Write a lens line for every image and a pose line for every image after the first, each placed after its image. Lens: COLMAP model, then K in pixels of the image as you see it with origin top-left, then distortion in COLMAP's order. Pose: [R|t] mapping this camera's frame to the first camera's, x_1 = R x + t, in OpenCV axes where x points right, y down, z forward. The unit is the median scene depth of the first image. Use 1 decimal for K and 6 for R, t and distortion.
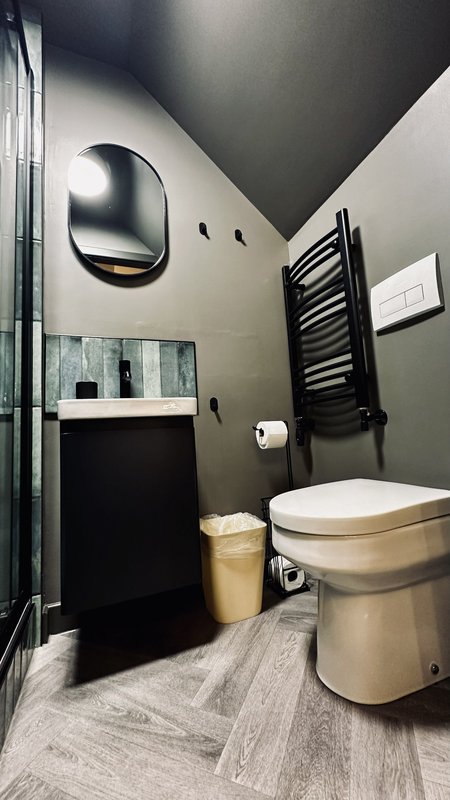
lens RADIAL K [[319.3, 0, 225.0], [0, 319.3, 400.0], [0, 0, 1]] dist [0.000575, 0.000620]
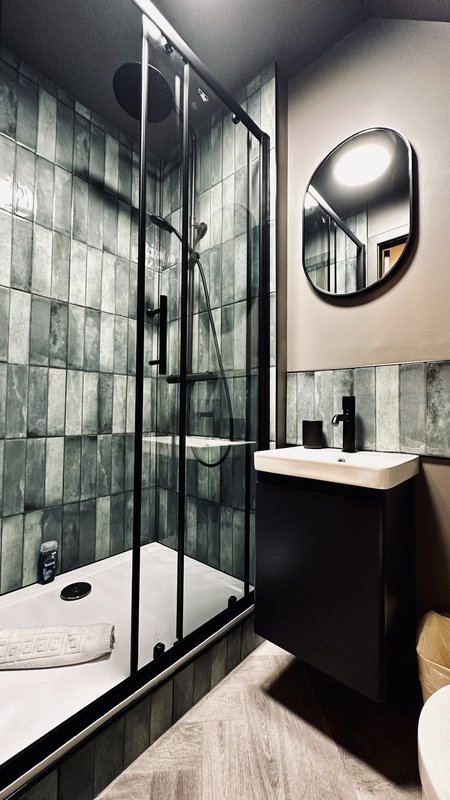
lens RADIAL K [[319.3, 0, 225.0], [0, 319.3, 400.0], [0, 0, 1]] dist [0.000575, 0.000620]
pose [[0.453413, 0.036969, -0.890533, 0.343691], [0.068598, 0.994729, 0.076220, -0.213239], [0.888657, -0.095648, 0.448487, 0.298067]]
